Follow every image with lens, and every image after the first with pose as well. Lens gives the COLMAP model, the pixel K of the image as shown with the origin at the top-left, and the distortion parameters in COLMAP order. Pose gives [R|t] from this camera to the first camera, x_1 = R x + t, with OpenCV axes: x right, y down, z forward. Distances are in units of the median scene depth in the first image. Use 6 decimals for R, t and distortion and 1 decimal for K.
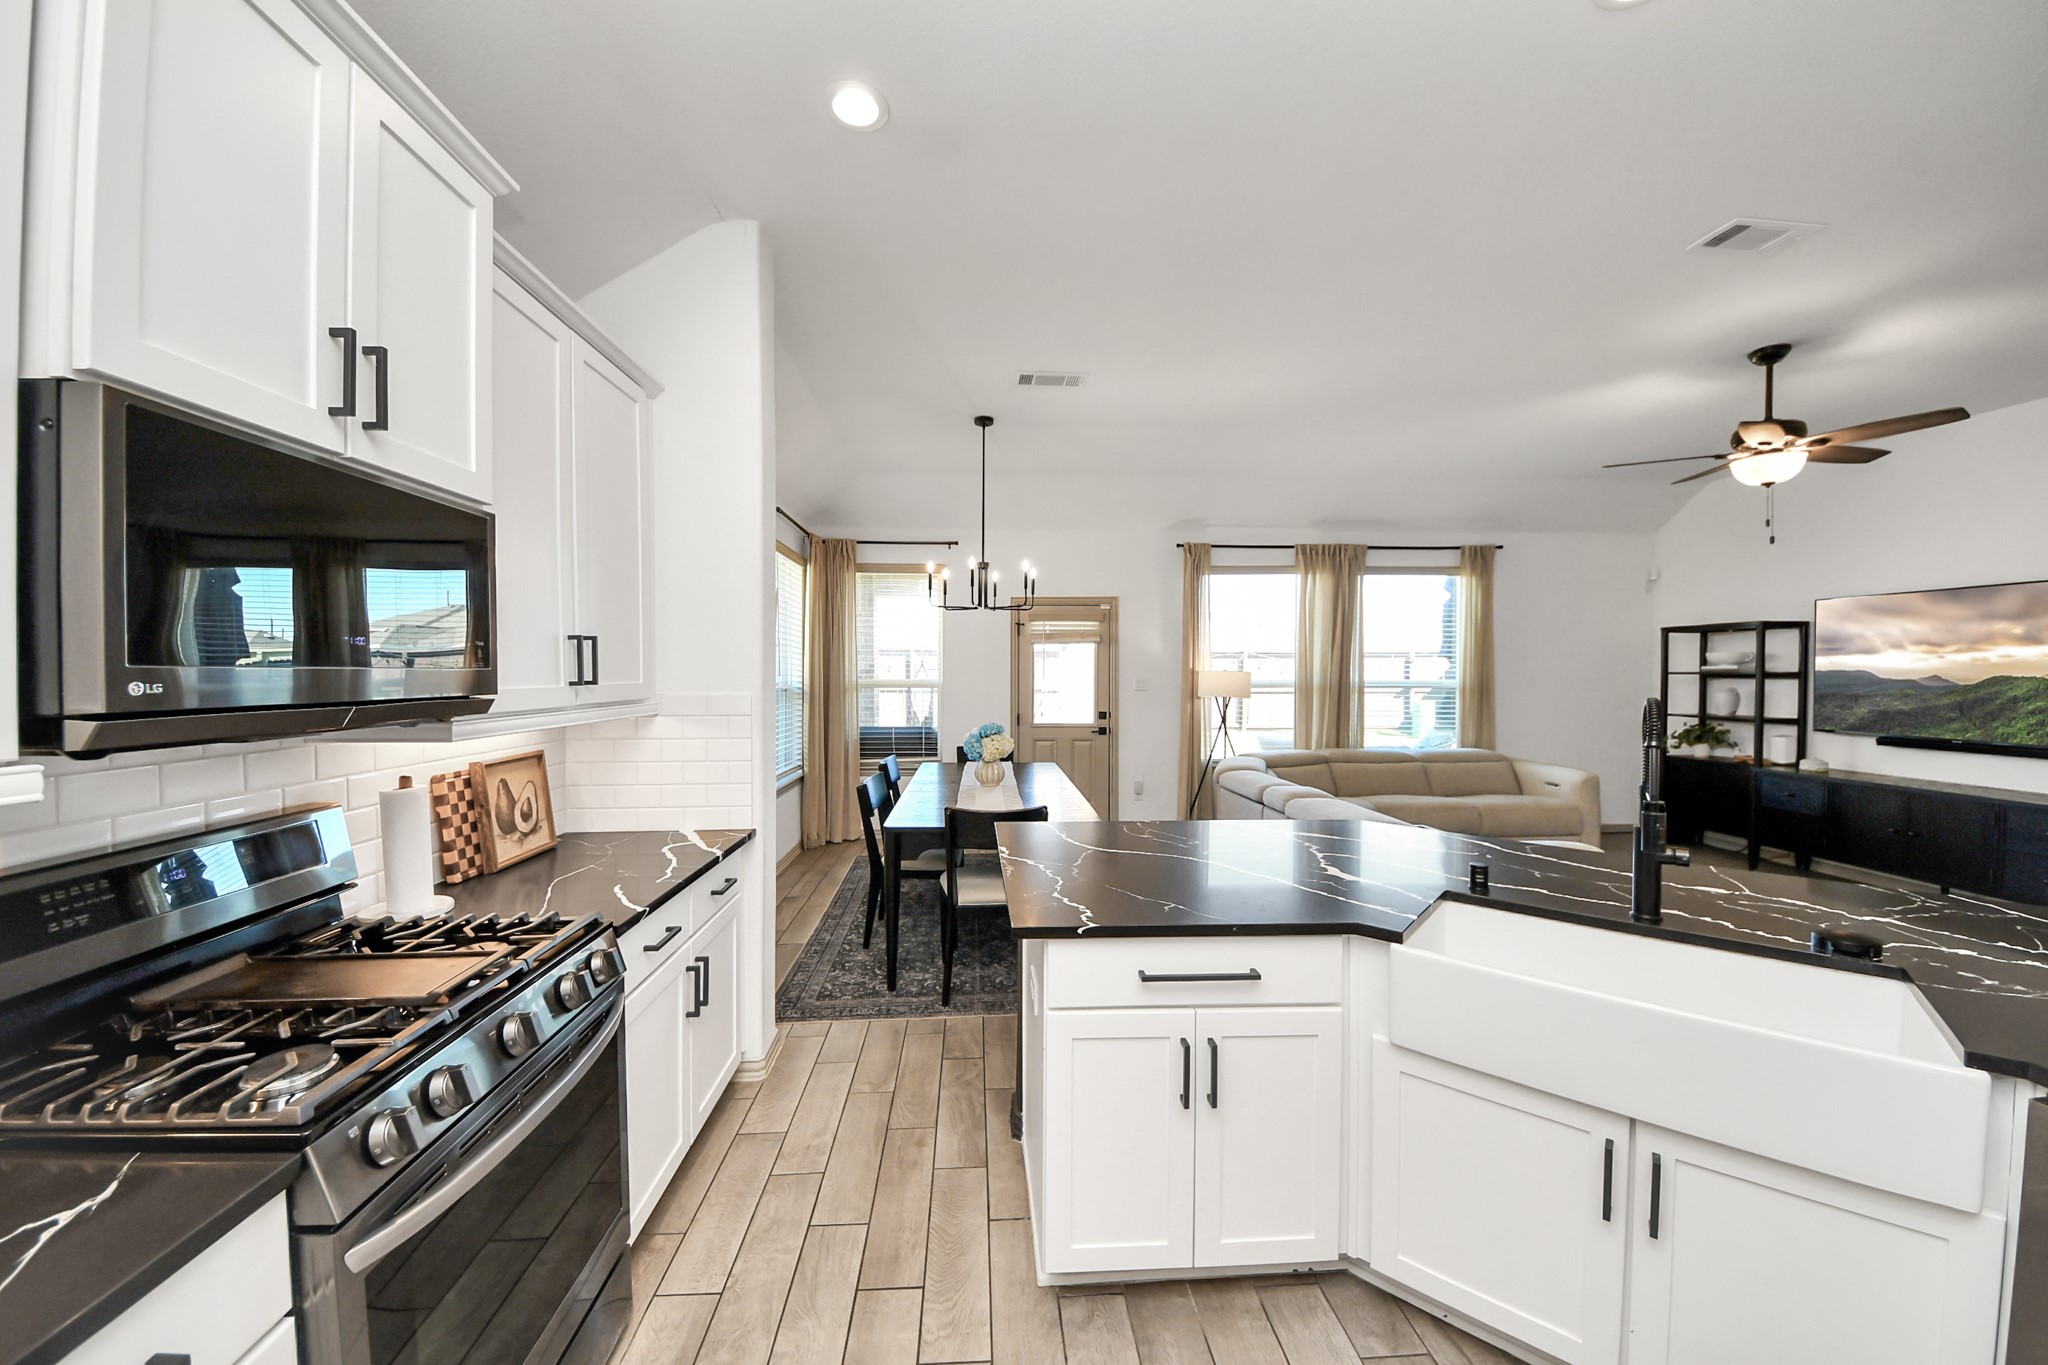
lens RADIAL K [[726.7, 0, 1014.5], [0, 726.7, 690.3], [0, 0, 1]] dist [0.034446, -0.020498]
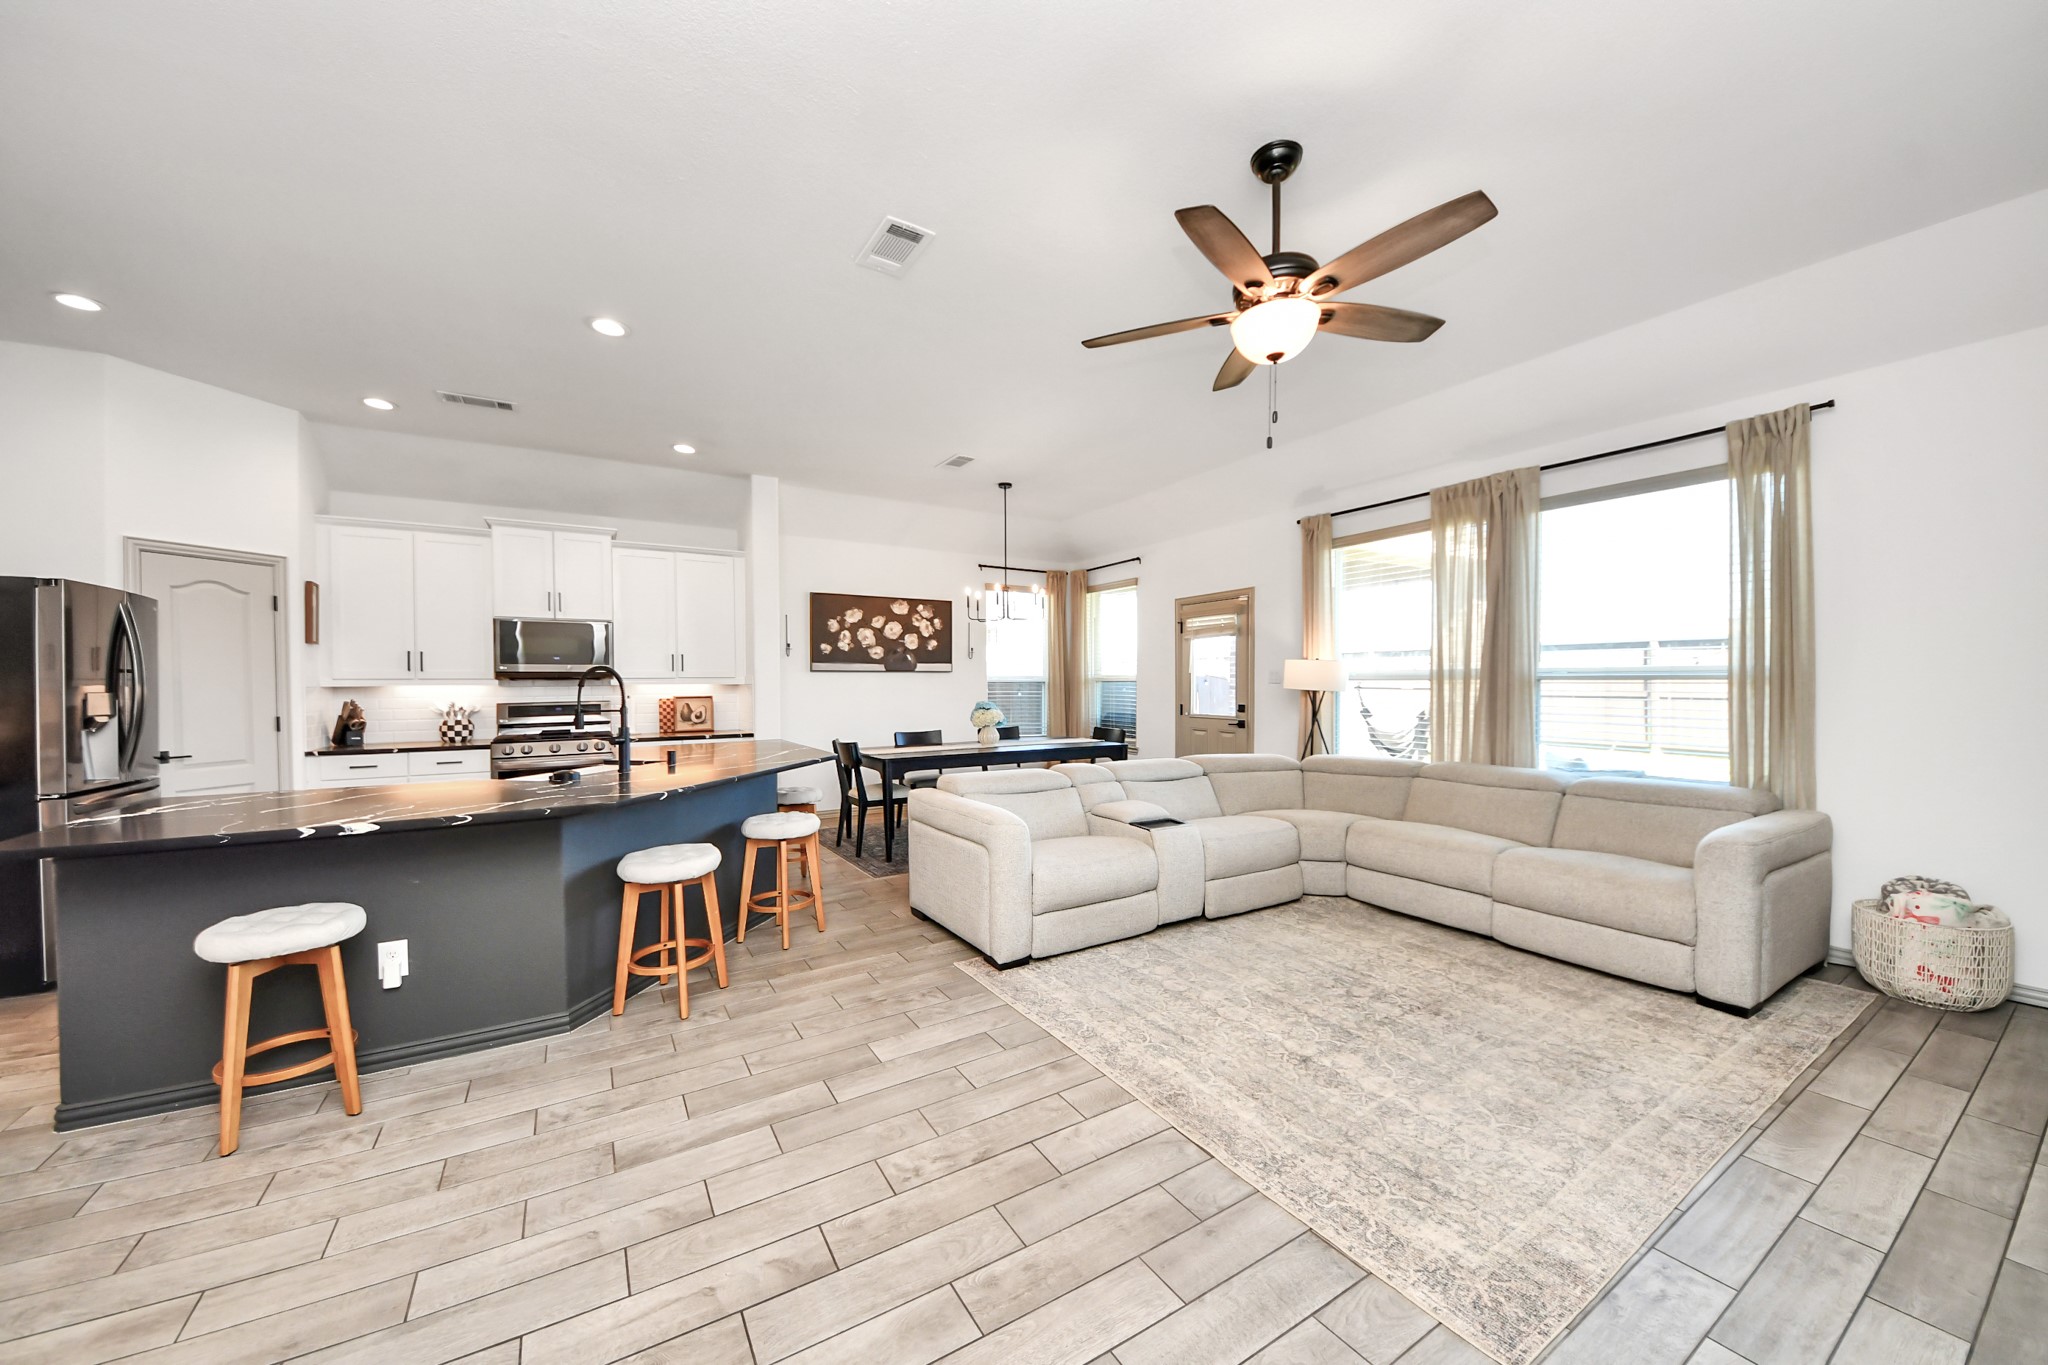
lens RADIAL K [[726.7, 0, 1014.5], [0, 726.7, 690.3], [0, 0, 1]] dist [0.034446, -0.020498]
pose [[0.468241, 0.007833, -0.883566, 0.966350], [-0.018054, 0.999837, -0.000704, 0.018055], [0.883416, 0.016281, 0.468306, 0.298497]]
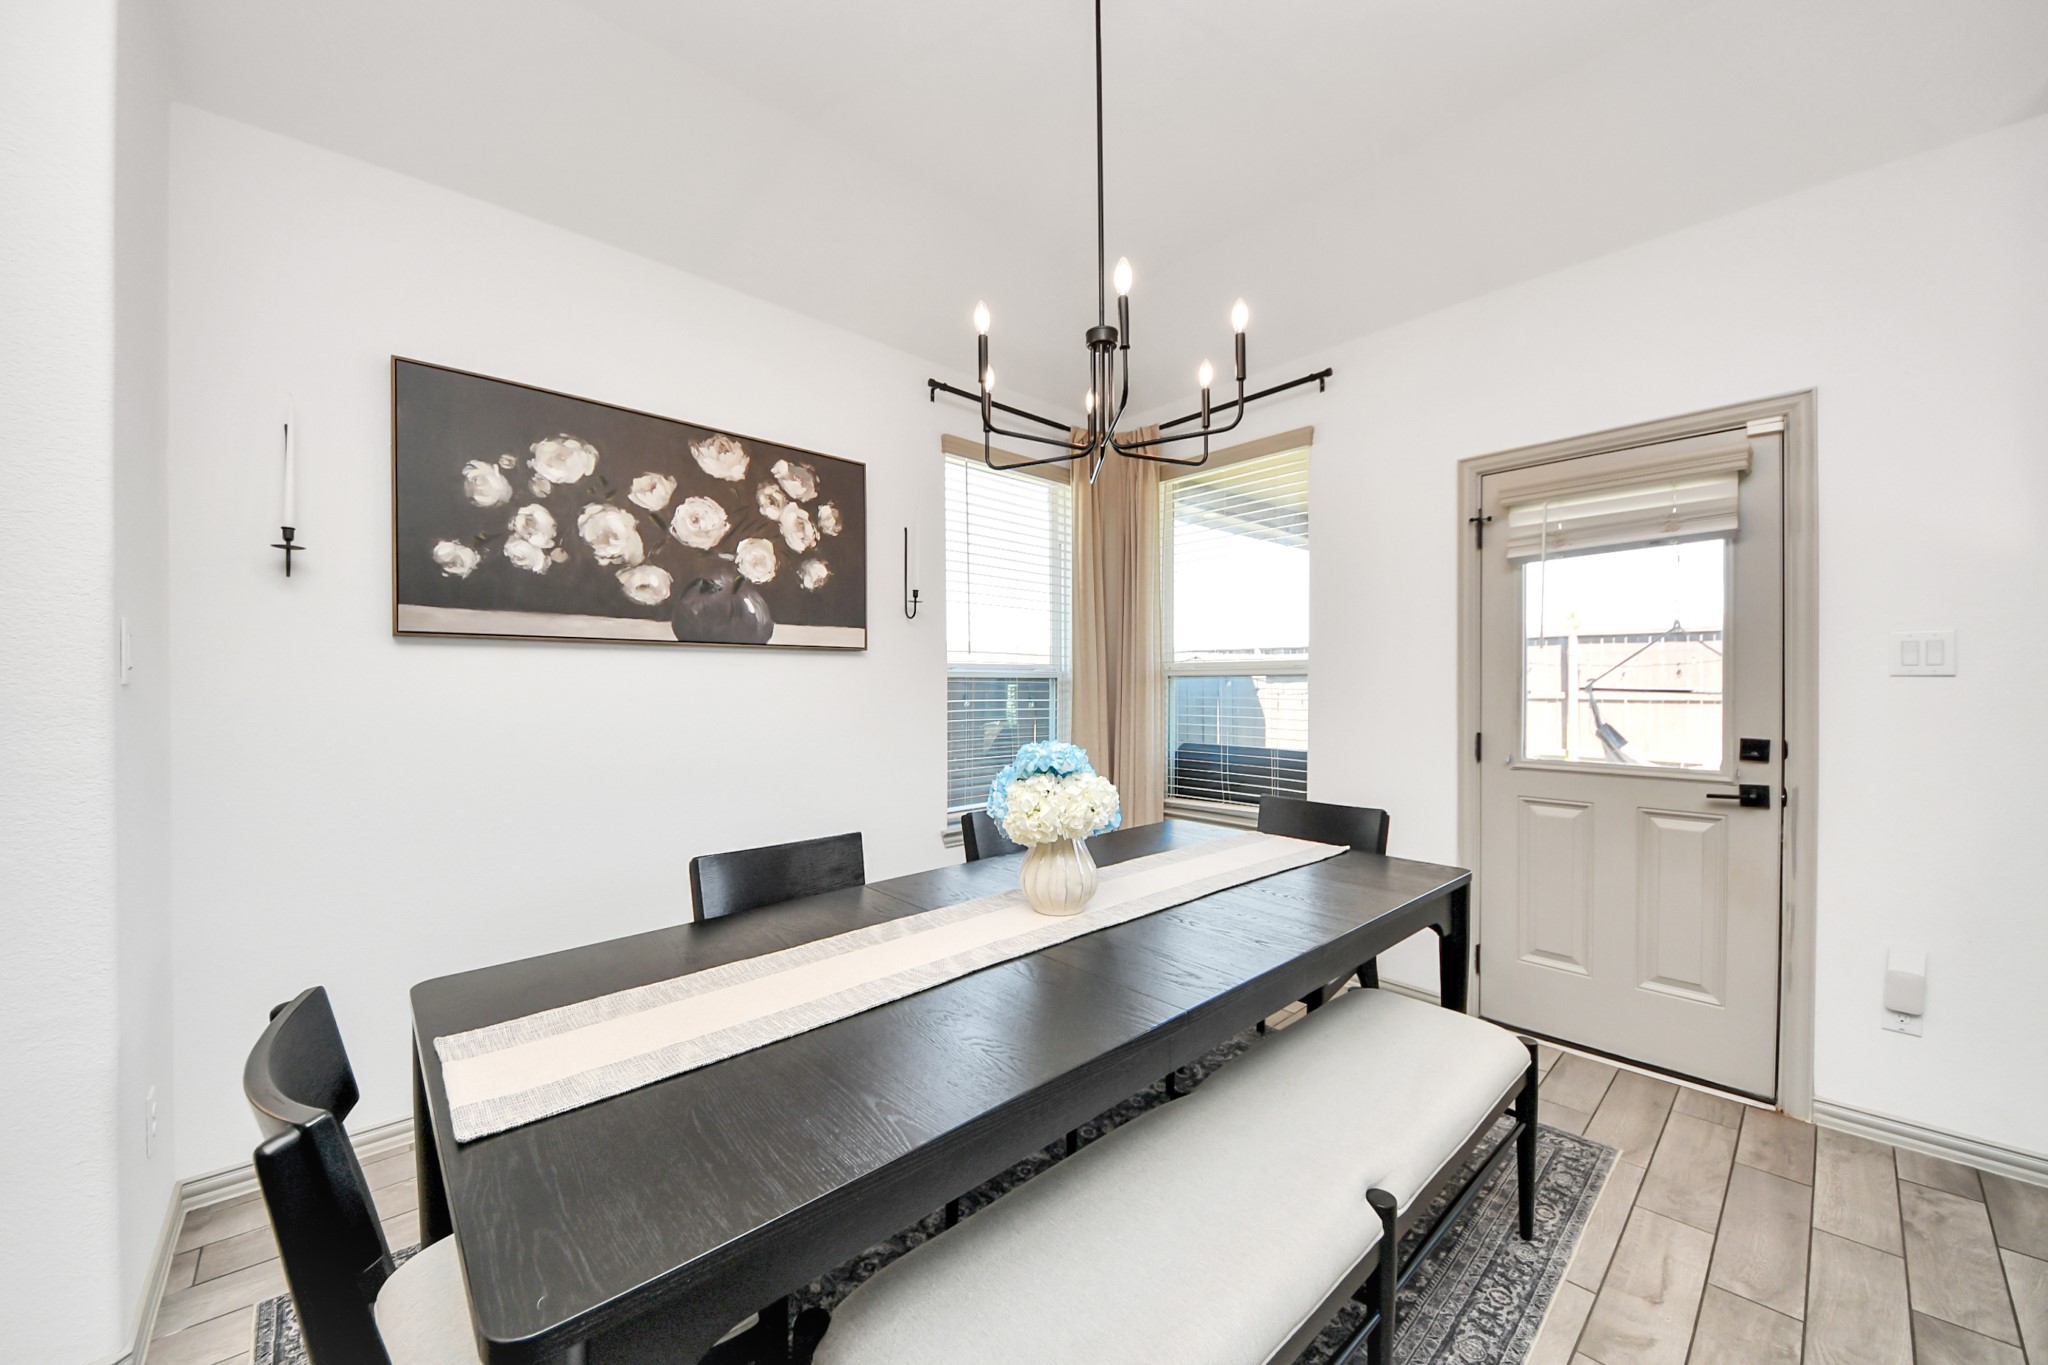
lens RADIAL K [[769.8, 0, 1007.6], [0, 769.8, 691.2], [0, 0, 1]] dist [-0.000172, -0.000009]
pose [[0.623683, 0.008199, -0.781635, 0.209974], [-0.015641, 0.999876, -0.001992, 0.014599], [0.781521, 0.013468, 0.623733, 0.565109]]
